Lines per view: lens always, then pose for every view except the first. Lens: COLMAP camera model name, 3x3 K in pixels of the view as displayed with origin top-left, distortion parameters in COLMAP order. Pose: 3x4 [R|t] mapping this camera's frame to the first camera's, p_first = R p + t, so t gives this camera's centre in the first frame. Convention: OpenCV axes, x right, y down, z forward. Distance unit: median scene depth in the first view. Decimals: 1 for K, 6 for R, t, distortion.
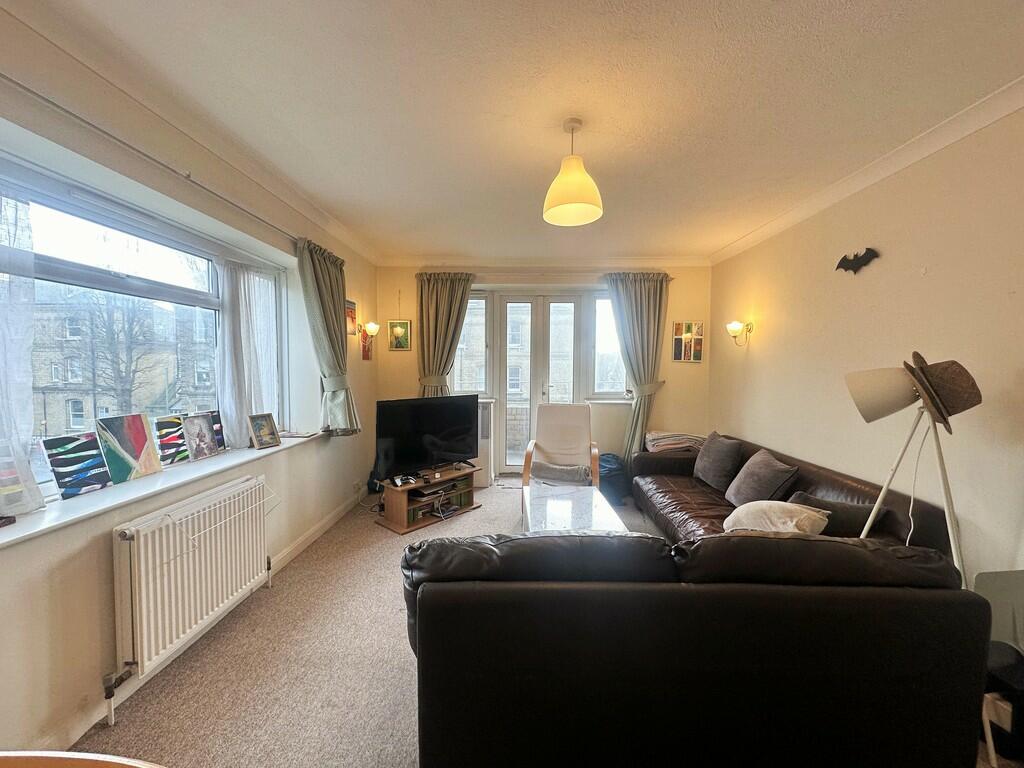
lens RADIAL K [[408.8, 0, 512.0], [0, 408.8, 384.0], [0, 0, 1]] dist [-0.000650, -0.000174]
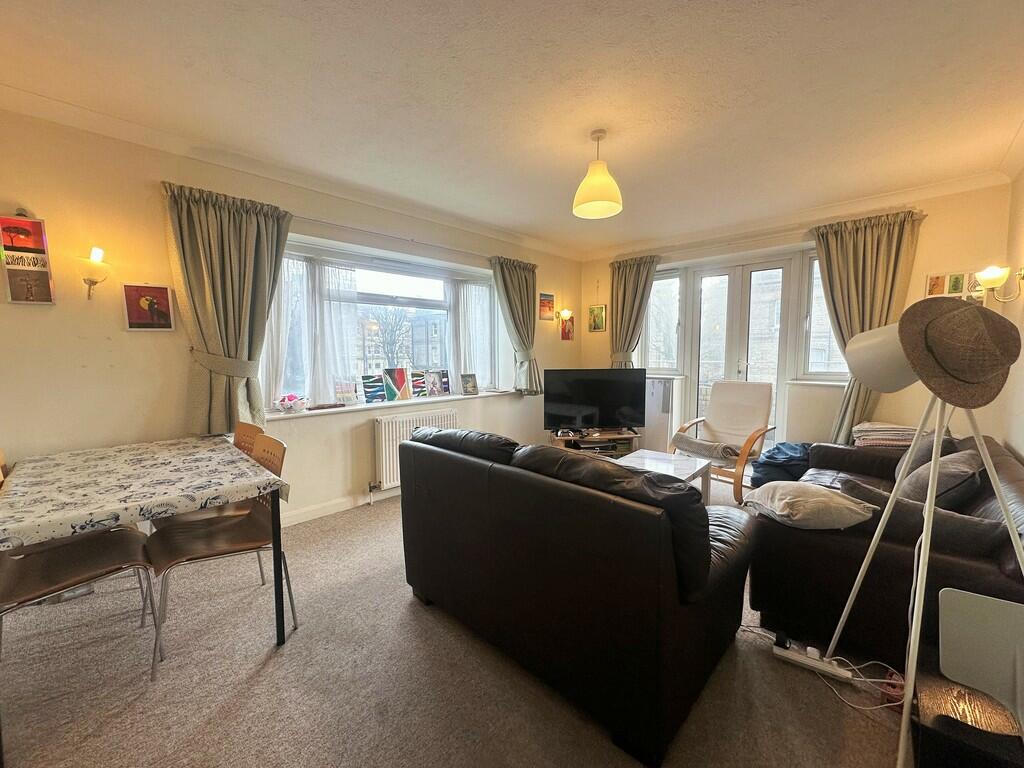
lens RADIAL K [[408.8, 0, 512.0], [0, 408.8, 384.0], [0, 0, 1]] dist [-0.000650, -0.000174]
pose [[0.734854, 0.045942, -0.676668, 0.621225], [-0.022345, 0.998801, 0.043547, 0.042011], [0.677857, -0.016880, 0.735000, -0.057408]]
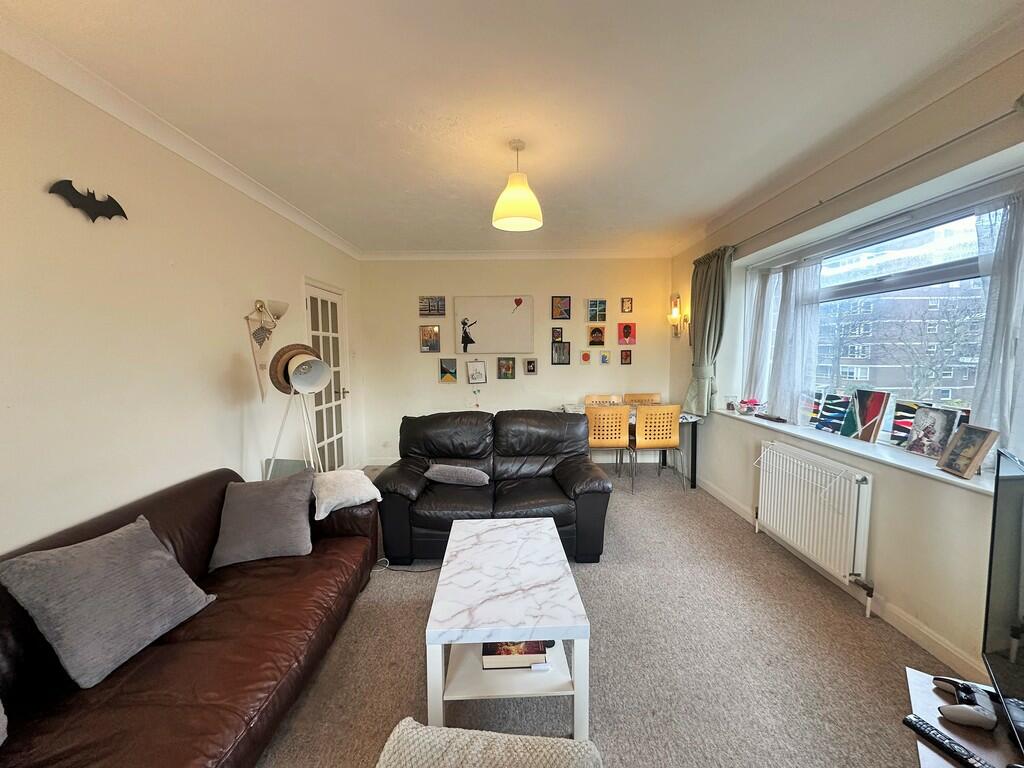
lens RADIAL K [[408.8, 0, 512.0], [0, 408.8, 384.0], [0, 0, 1]] dist [-0.000650, -0.000174]
pose [[-0.999900, 0.004110, -0.013529, 0.139630], [0.002395, 0.992219, 0.124479, -0.079392], [0.013935, 0.124434, -0.992130, 1.714850]]
